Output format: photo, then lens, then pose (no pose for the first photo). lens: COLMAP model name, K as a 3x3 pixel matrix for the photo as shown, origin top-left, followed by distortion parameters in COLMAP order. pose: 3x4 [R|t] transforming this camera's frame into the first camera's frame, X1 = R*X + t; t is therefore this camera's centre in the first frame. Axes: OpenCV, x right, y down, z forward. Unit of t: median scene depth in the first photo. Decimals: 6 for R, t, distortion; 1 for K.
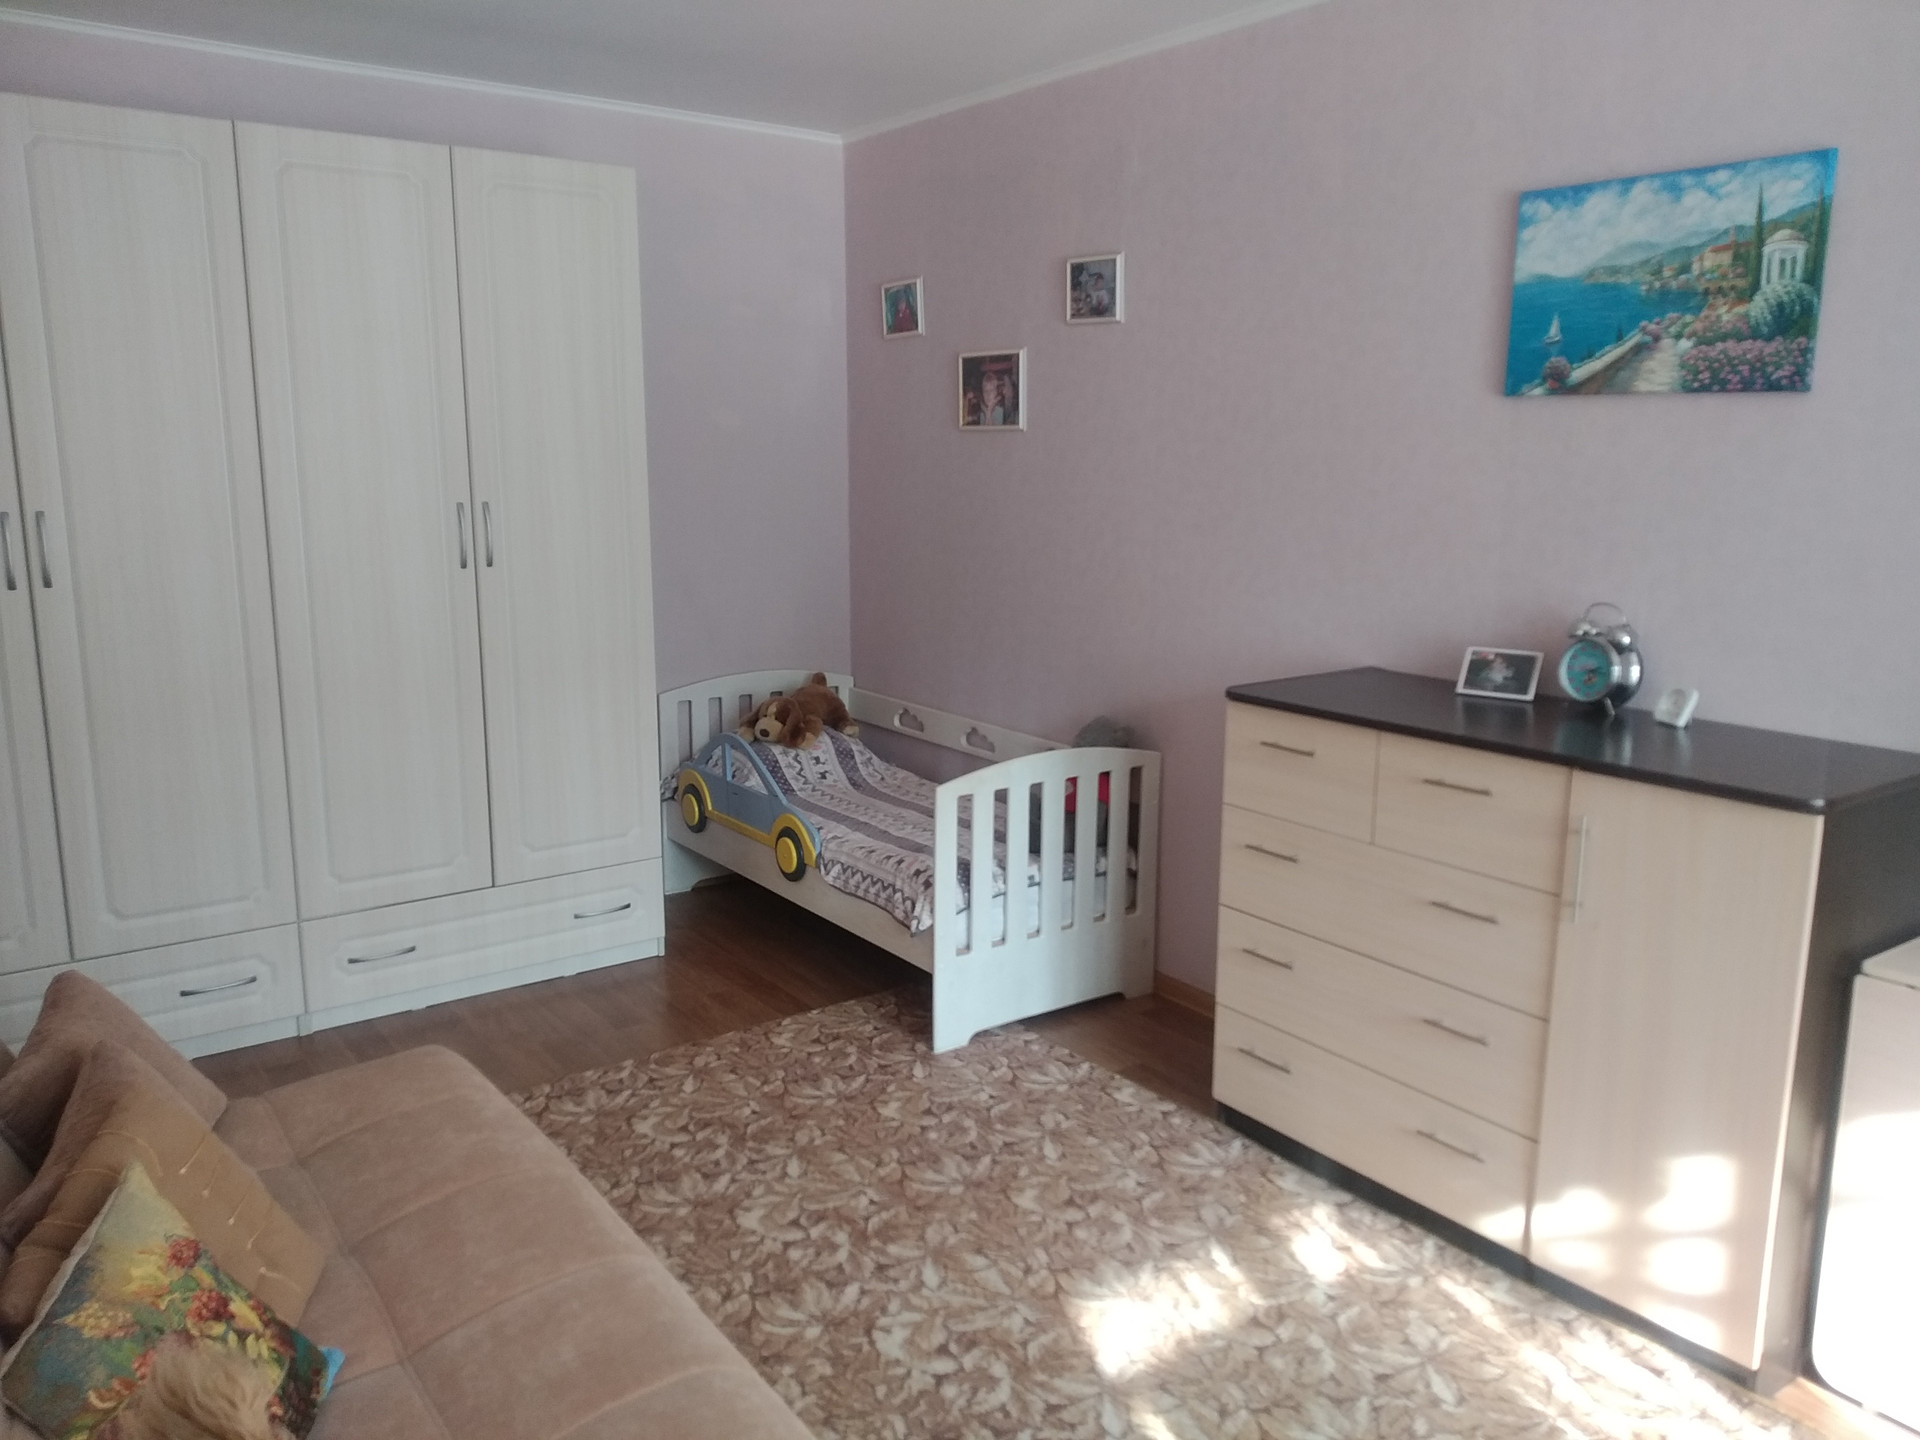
lens RADIAL K [[1462.3, 0, 953.4], [0, 1462.3, 708.8], [0, 0, 1]] dist [0.048525, -0.067119]
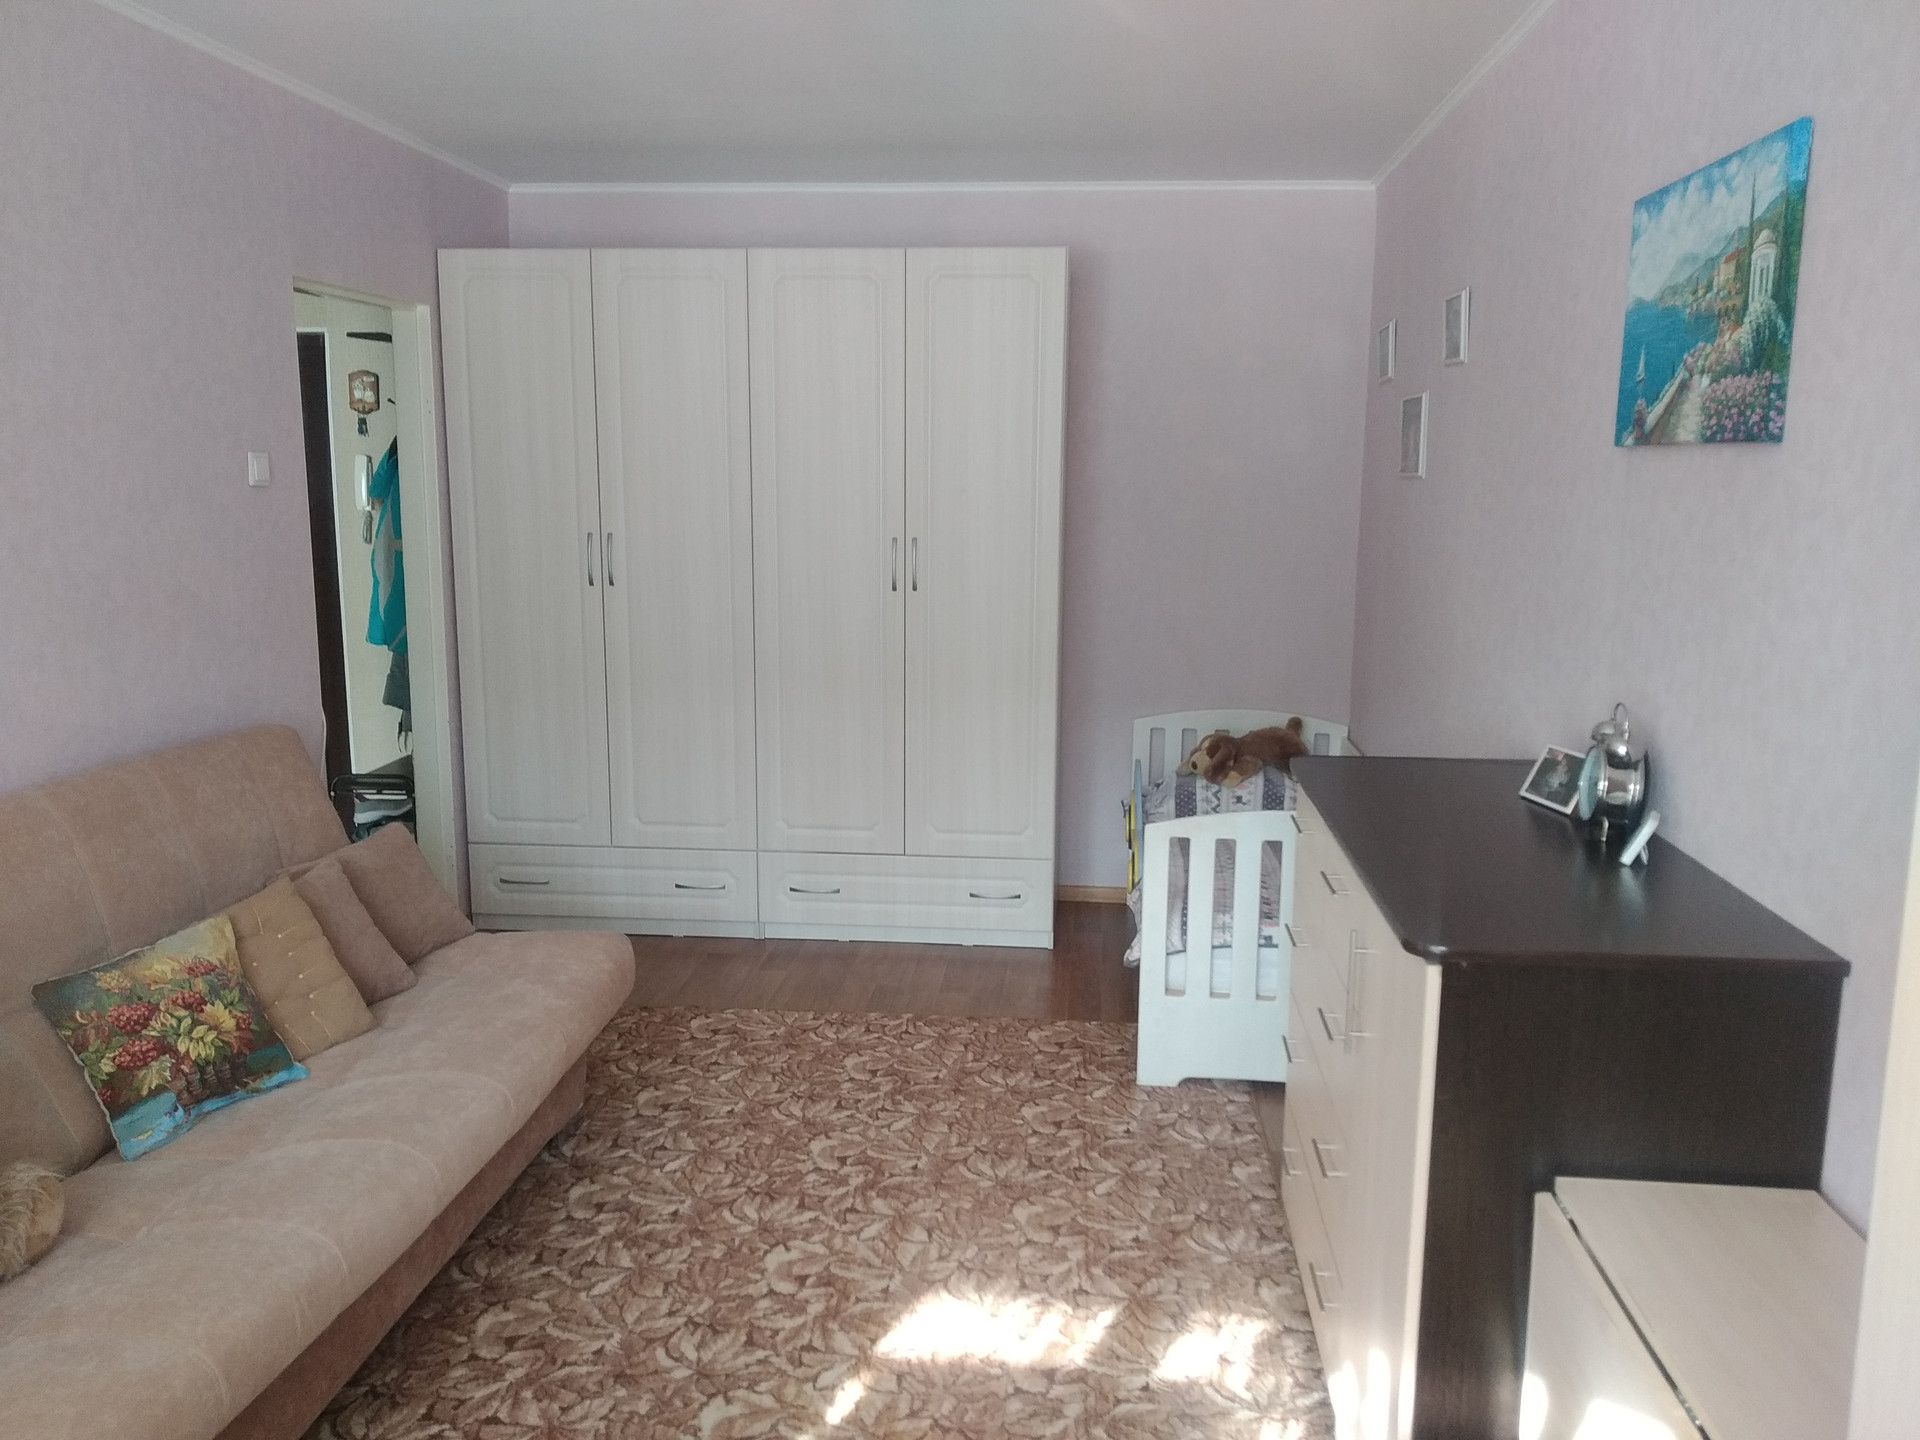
lens RADIAL K [[1462.3, 0, 945.0], [0, 1462.3, 709.3], [0, 0, 1]] dist [0.048525, -0.067119]
pose [[0.749909, 0.109734, -0.652377, 0.683171], [-0.126171, 0.991769, 0.021789, -0.039090], [0.649398, 0.065971, 0.757582, 0.150739]]
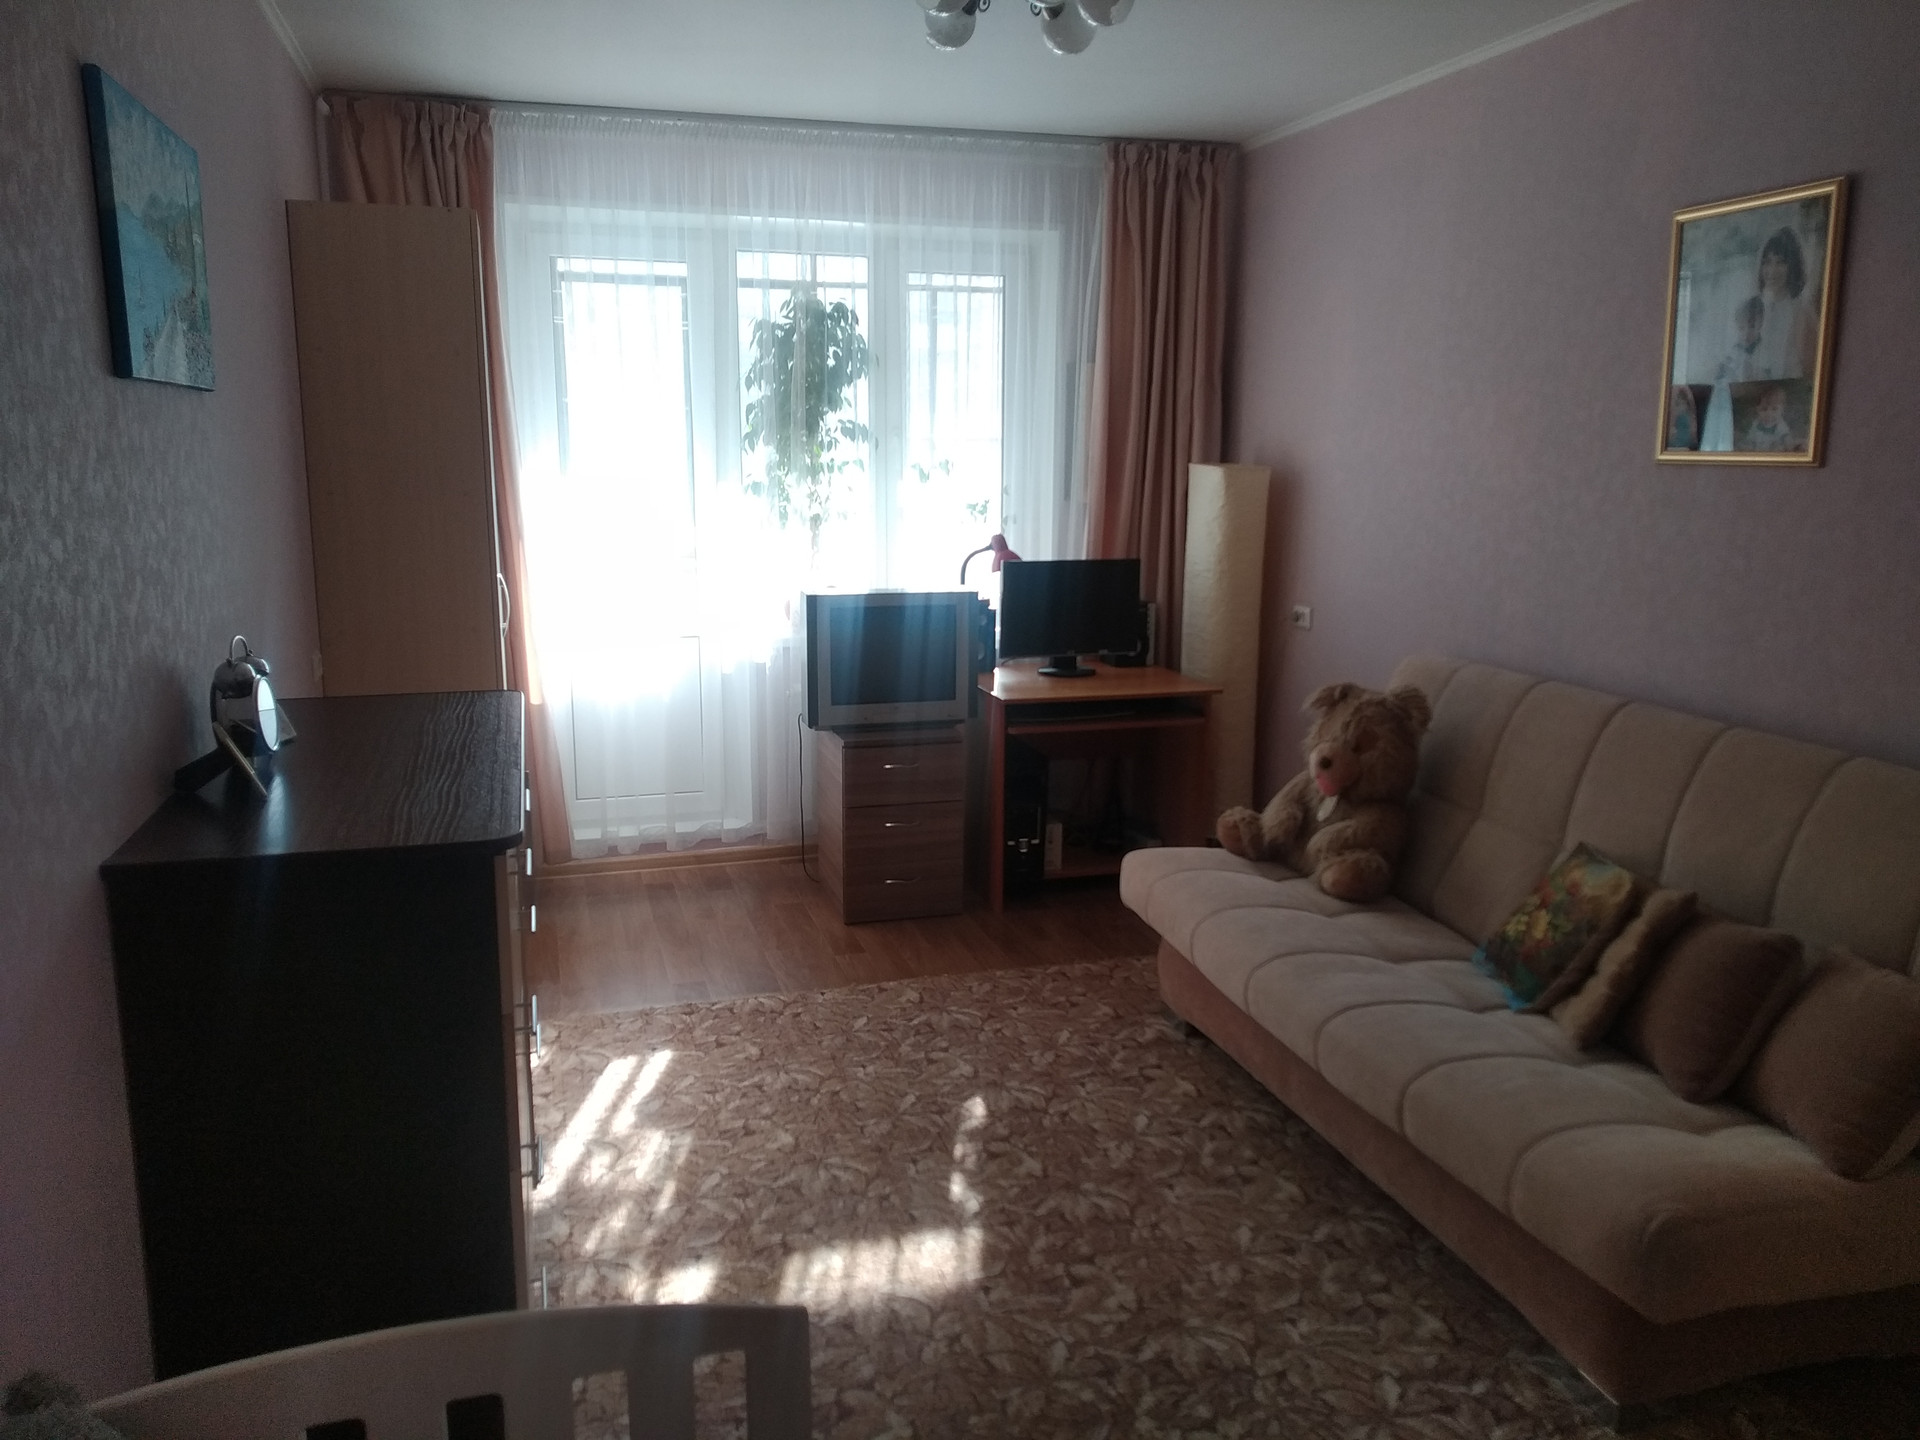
lens RADIAL K [[1462.3, 0, 972.3], [0, 1462.3, 737.9], [0, 0, 1]] dist [0.048525, -0.067119]
pose [[-0.948737, -0.069122, 0.308415, -0.211336], [0.052246, 0.928073, 0.368715, -0.299472], [-0.311718, 0.365927, -0.876886, 1.604943]]
